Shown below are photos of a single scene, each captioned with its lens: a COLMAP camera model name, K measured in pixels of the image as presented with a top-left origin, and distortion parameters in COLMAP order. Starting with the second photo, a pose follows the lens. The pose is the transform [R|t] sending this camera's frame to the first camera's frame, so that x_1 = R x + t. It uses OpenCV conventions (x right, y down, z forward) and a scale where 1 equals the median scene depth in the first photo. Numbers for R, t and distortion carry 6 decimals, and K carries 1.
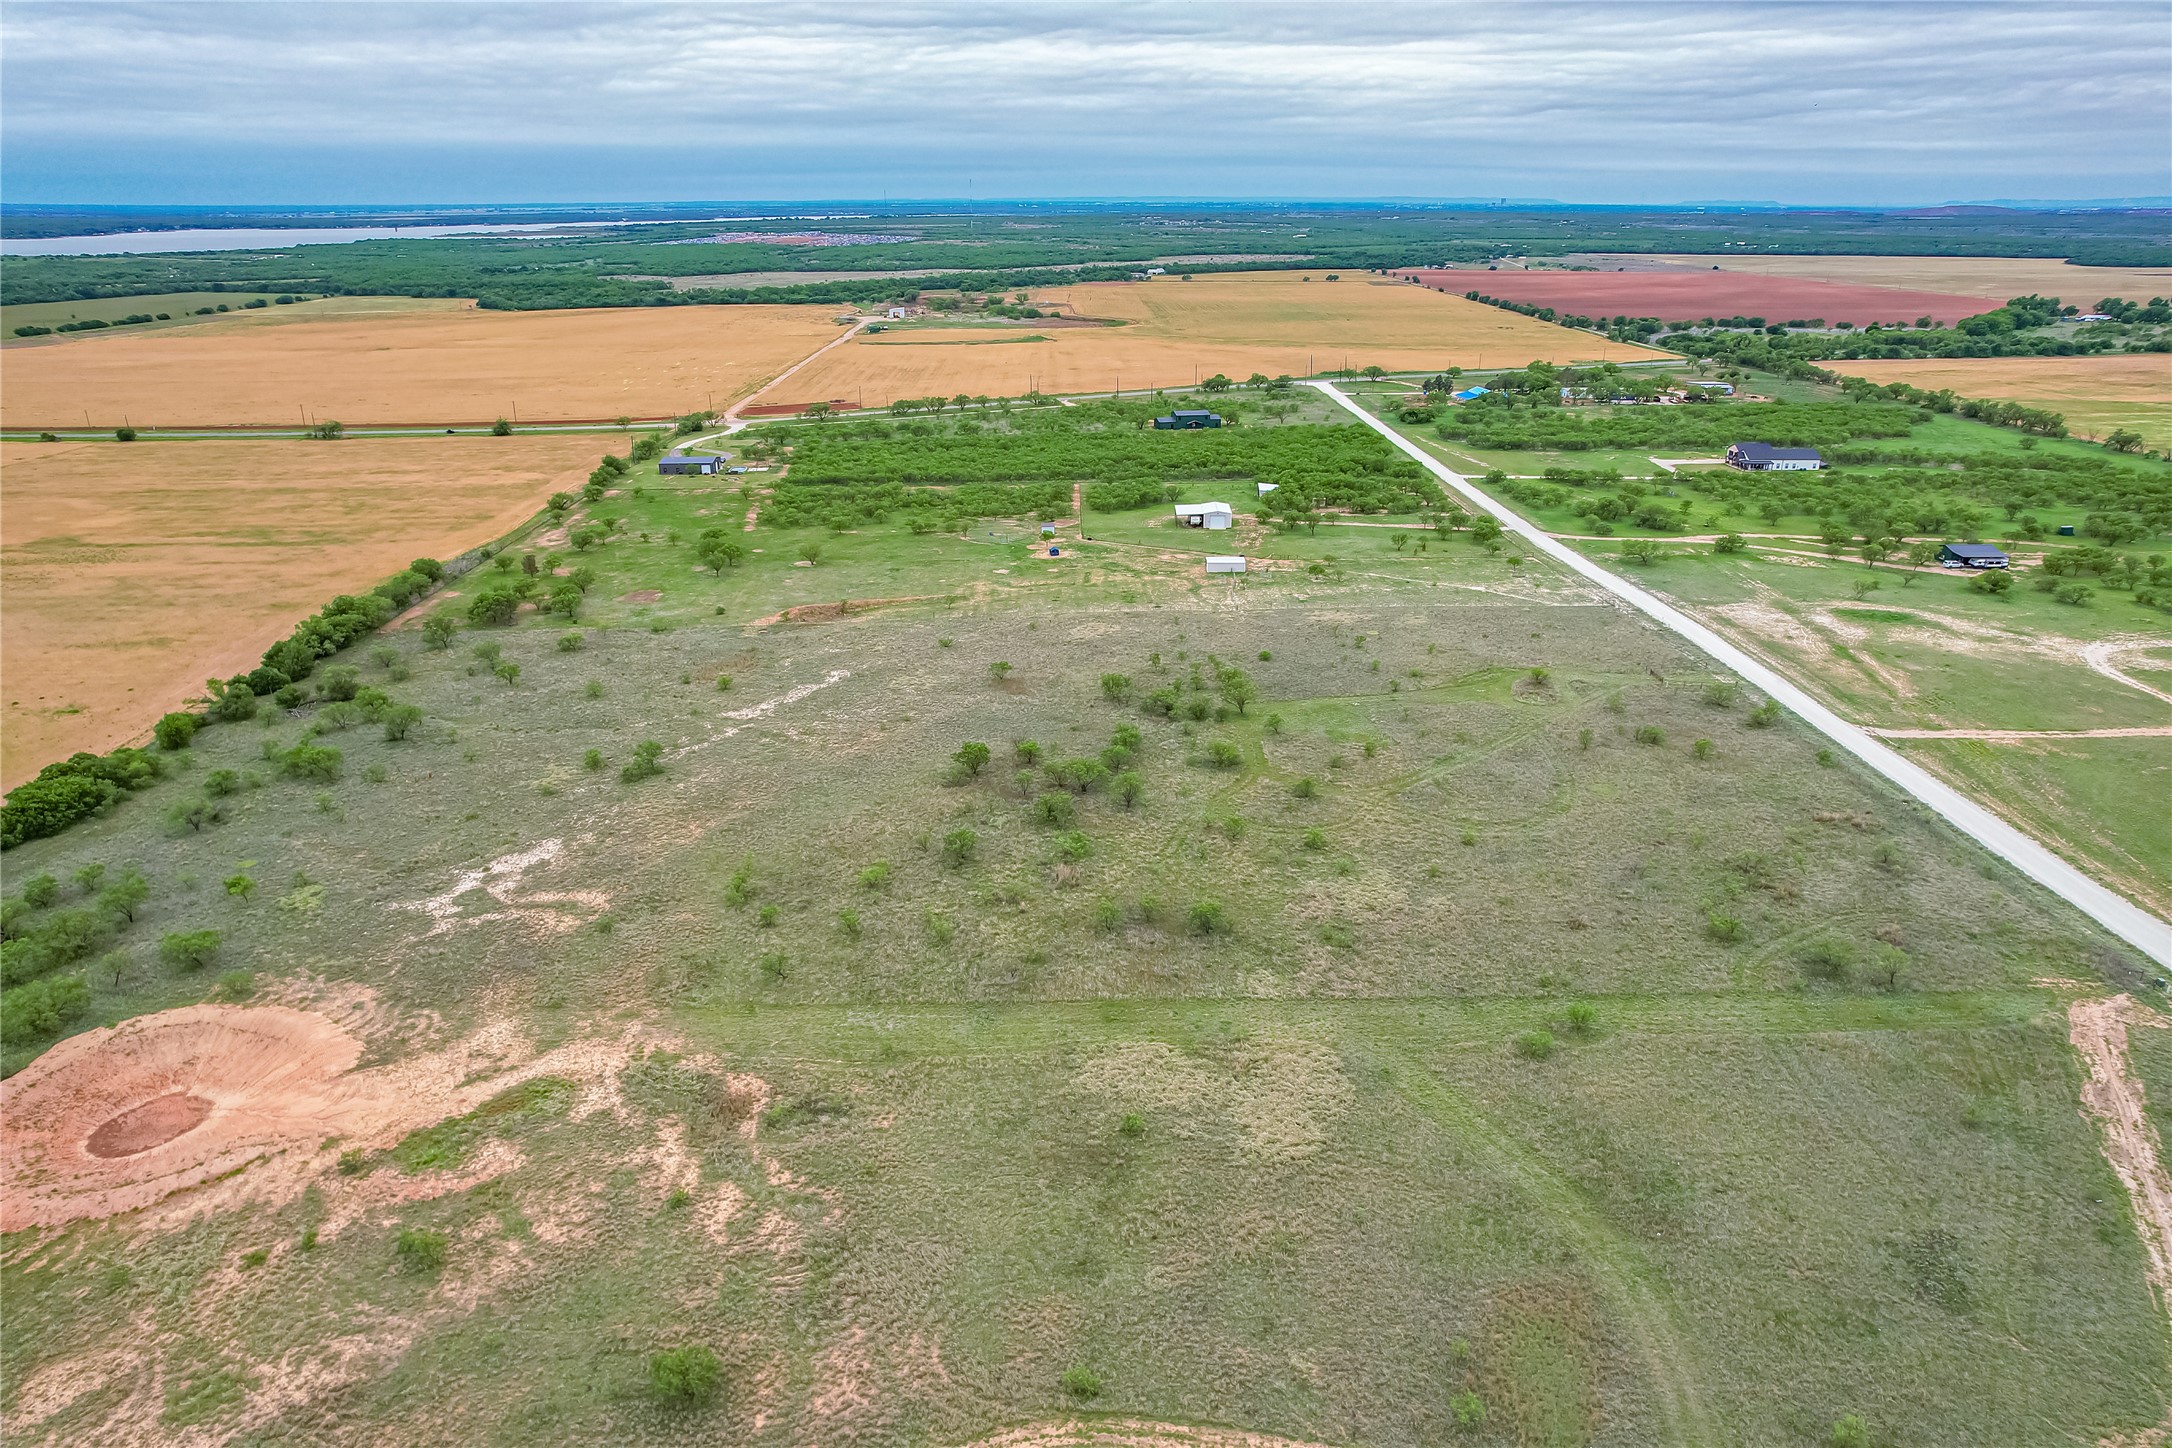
lens RADIAL K [[1393.1, 0, 1098.2], [0, 1393.1, 741.7], [0, 0, 1]] dist [-0.078422, 0.071384]
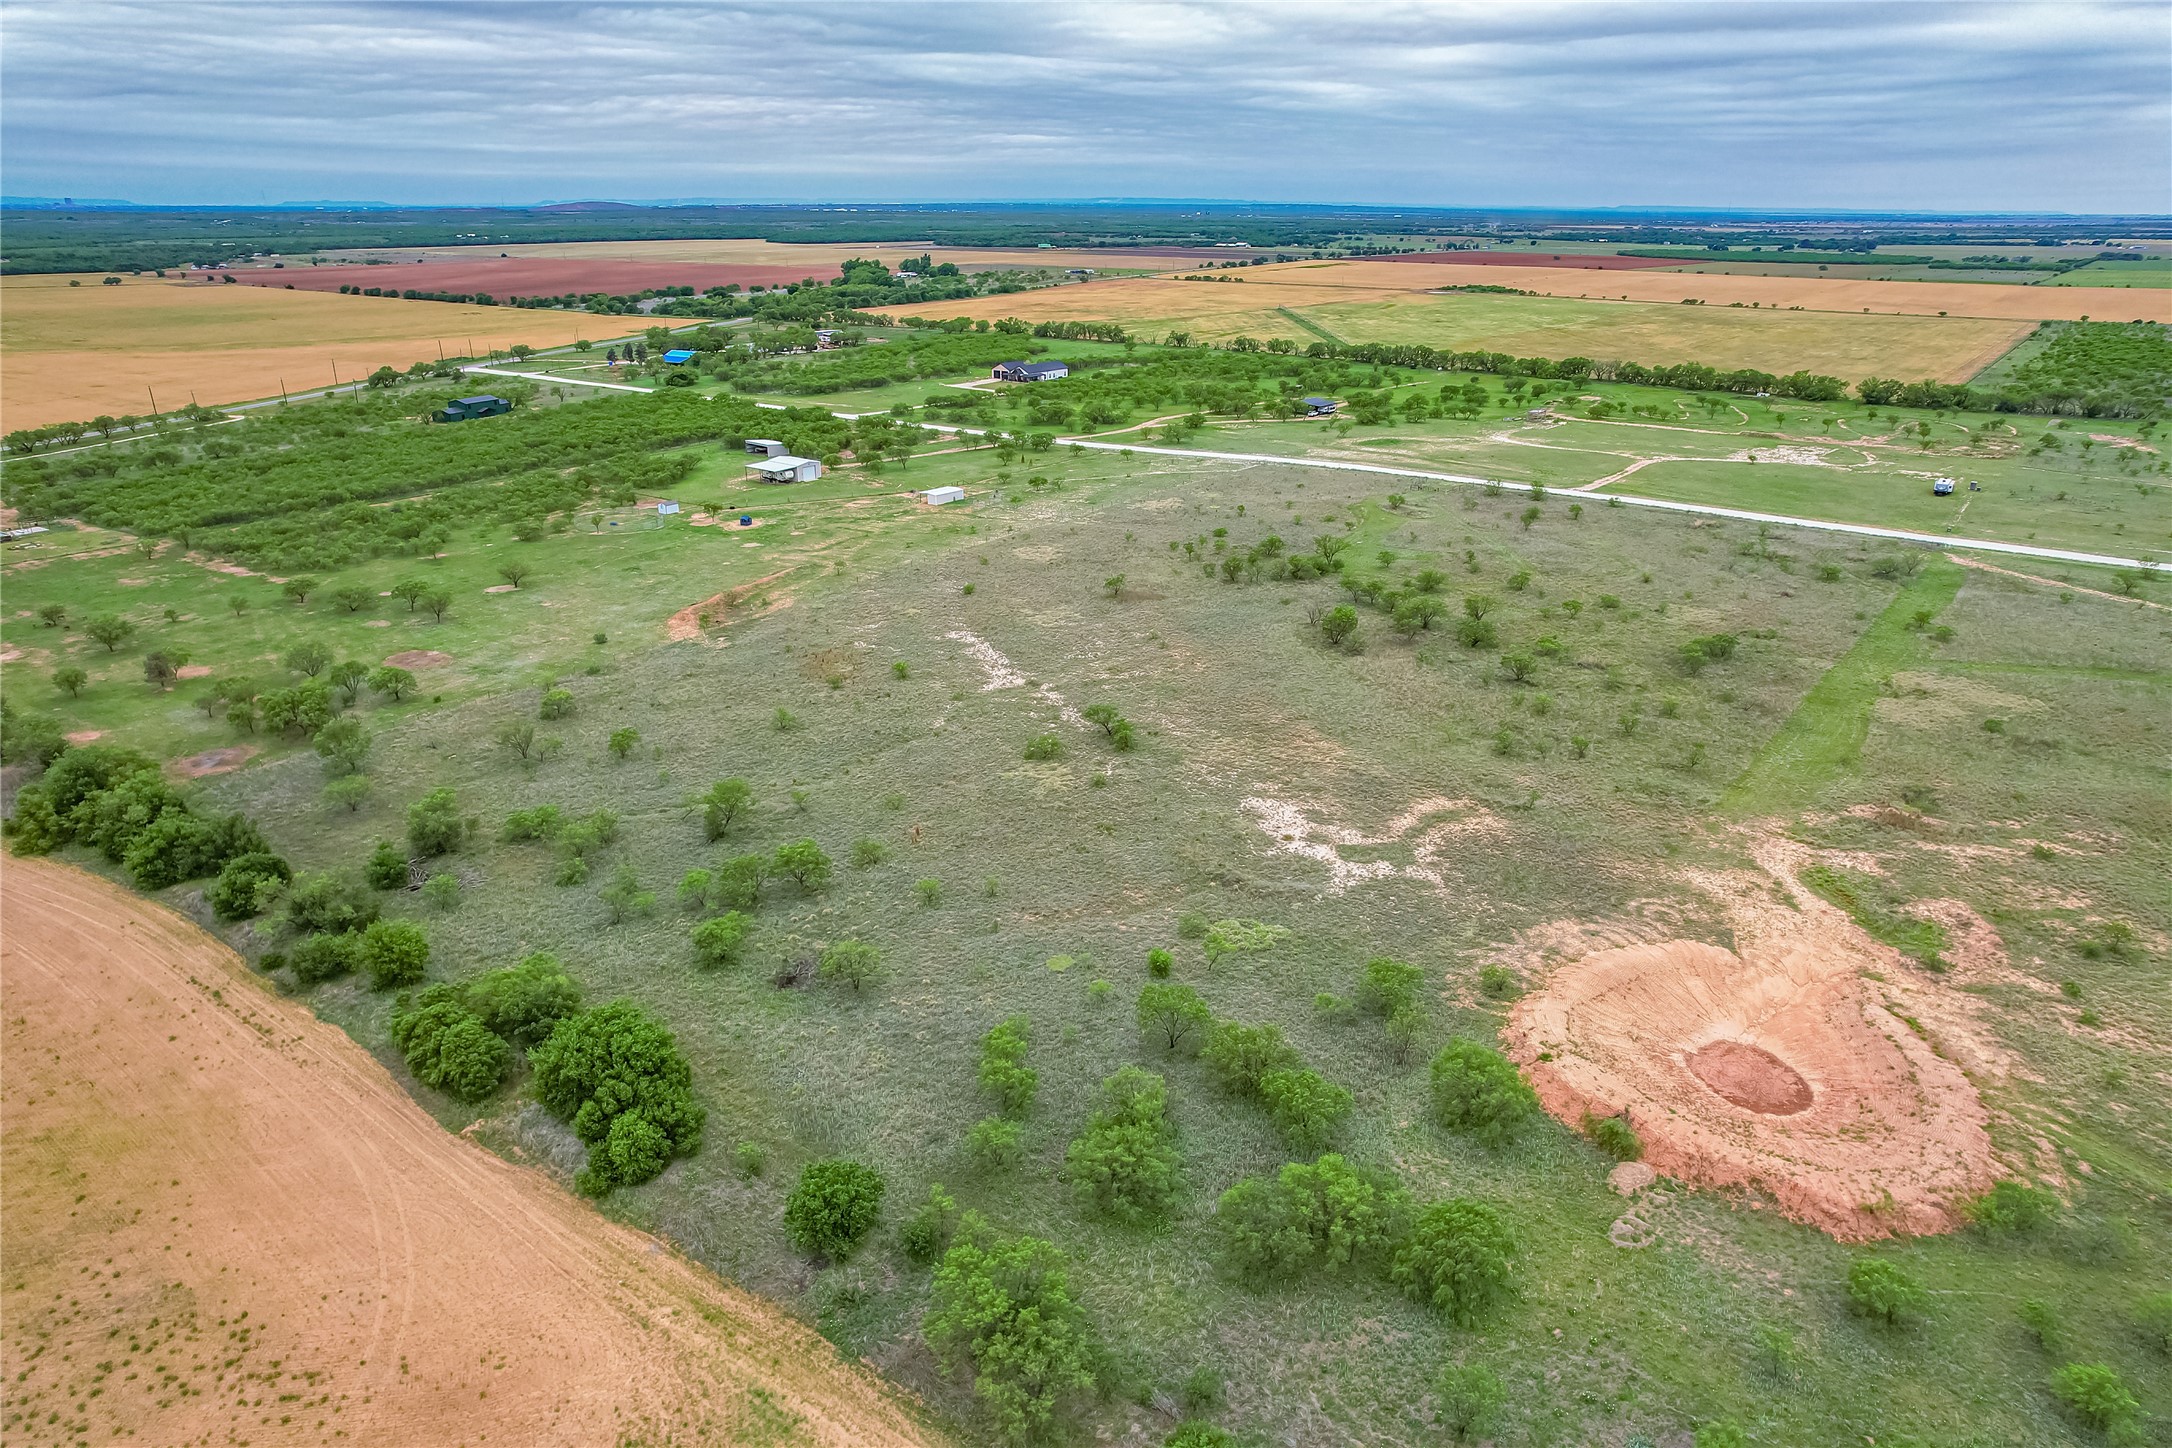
lens RADIAL K [[1393.1, 0, 1098.9], [0, 1393.1, 724.2], [0, 0, 1]] dist [-0.078422, 0.071384]
pose [[0.626697, -0.272332, 0.730127, -0.879413], [0.281028, 0.952881, 0.114201, -0.079180], [-0.726824, 0.133617, 0.673701, 0.405460]]
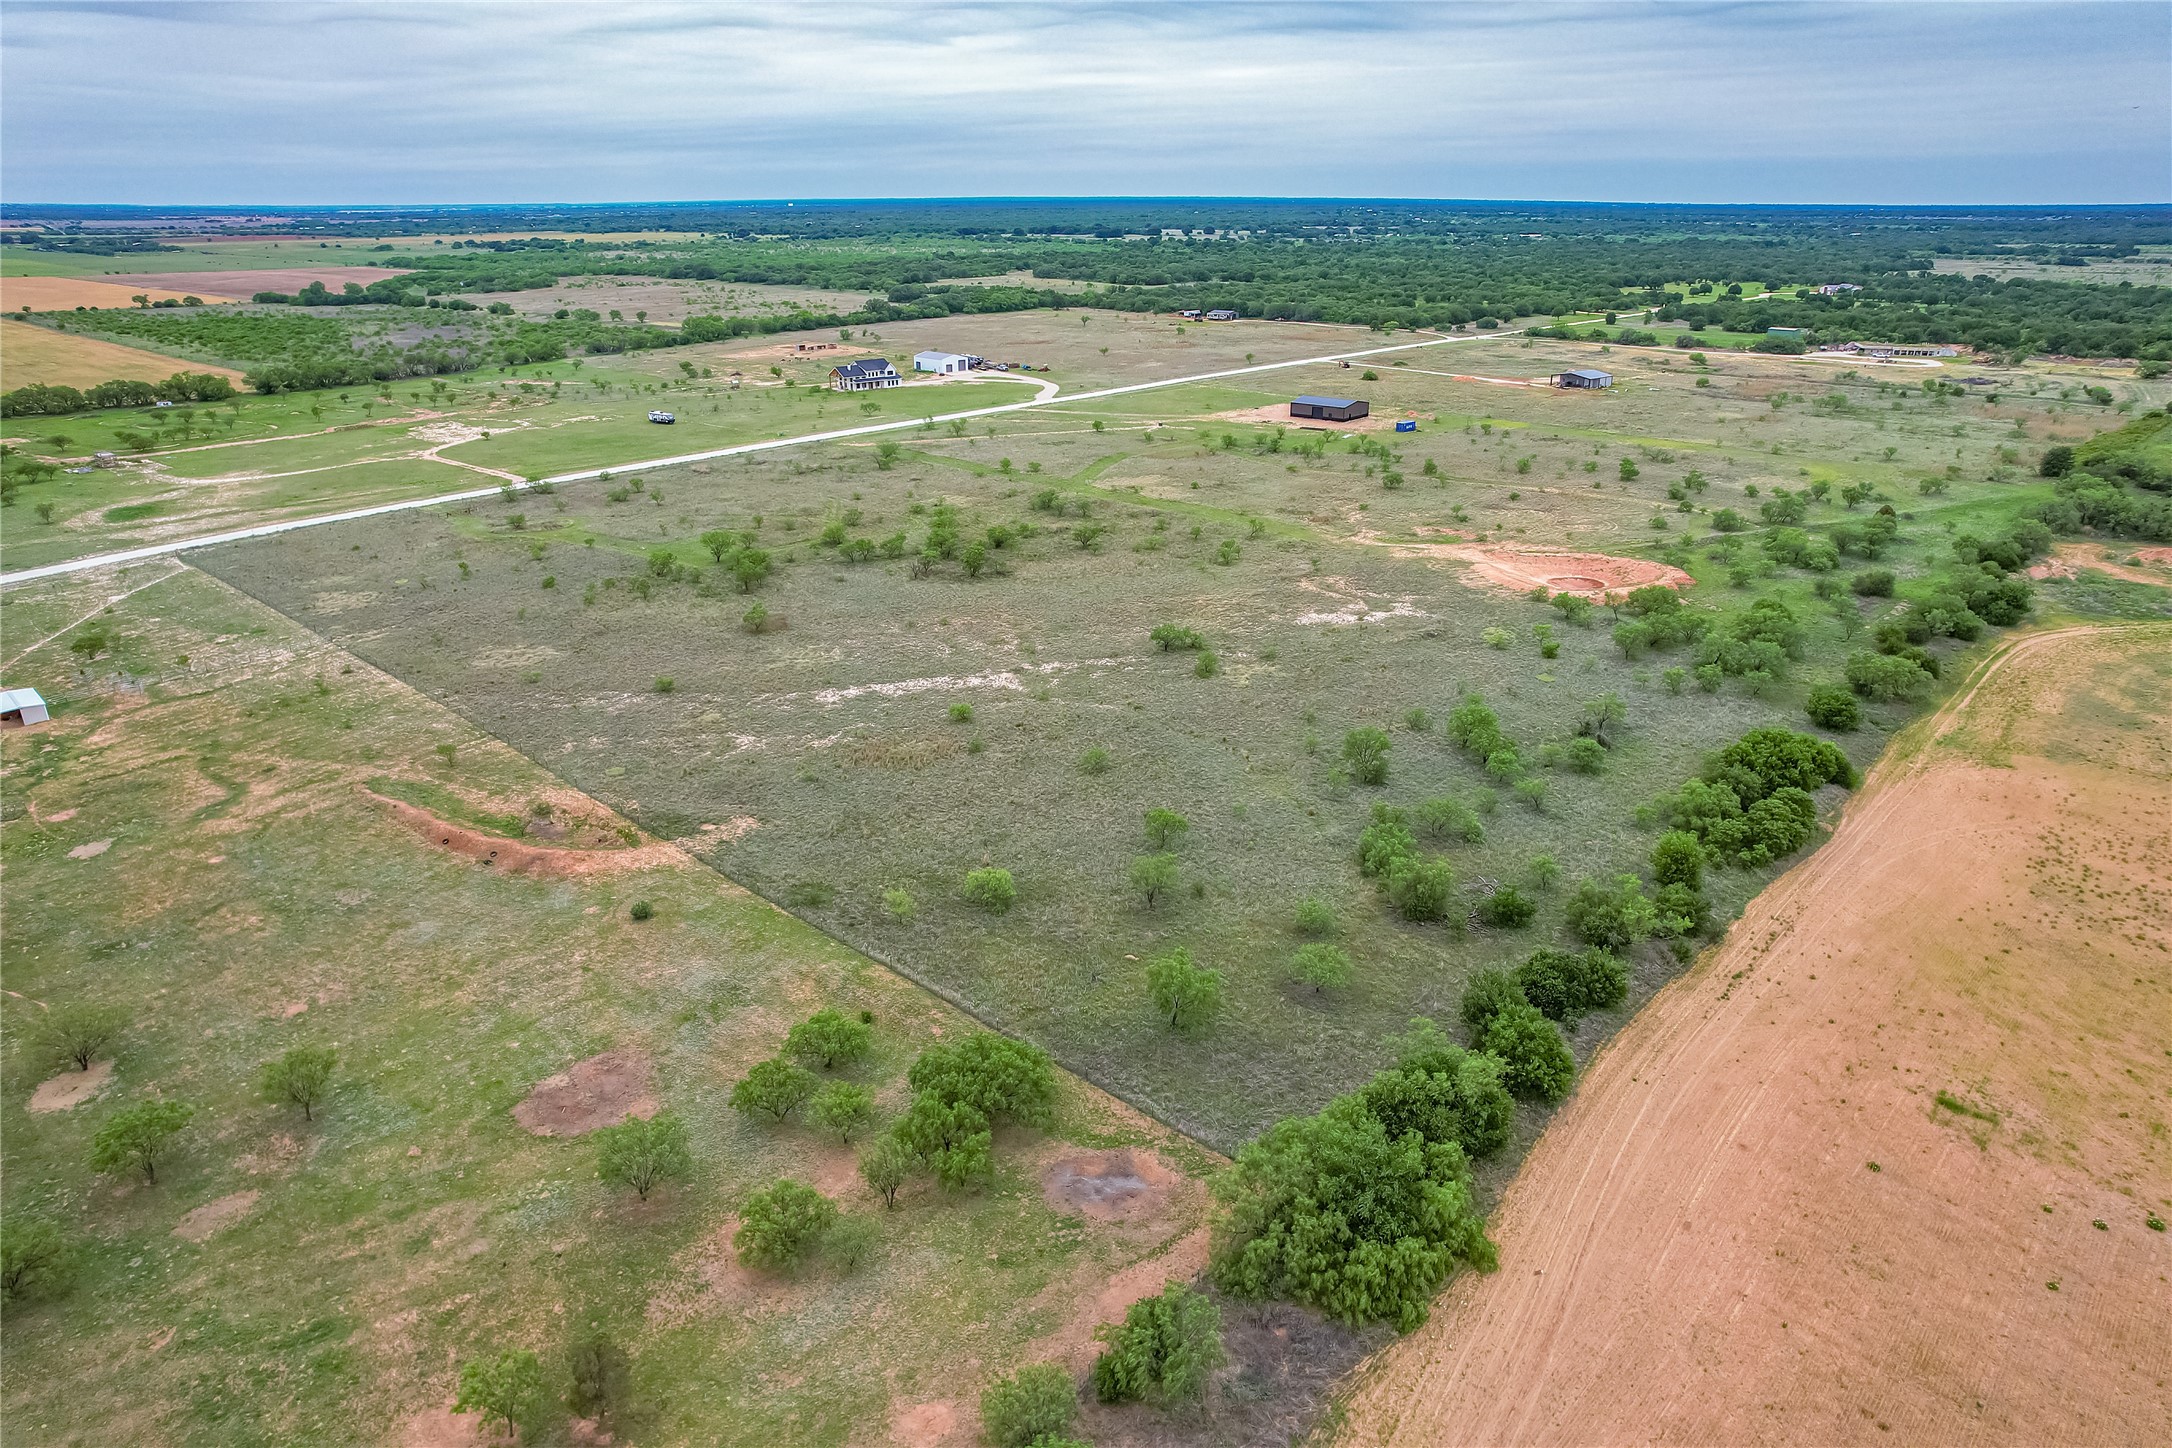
lens RADIAL K [[1393.1, 0, 1089.9], [0, 1393.1, 727.0], [0, 0, 1]] dist [-0.078422, 0.071384]
pose [[-0.713605, -0.250603, 0.654191, -0.883439], [0.258807, 0.773459, 0.578602, -0.490753], [-0.650989, 0.582203, -0.487086, 1.448097]]
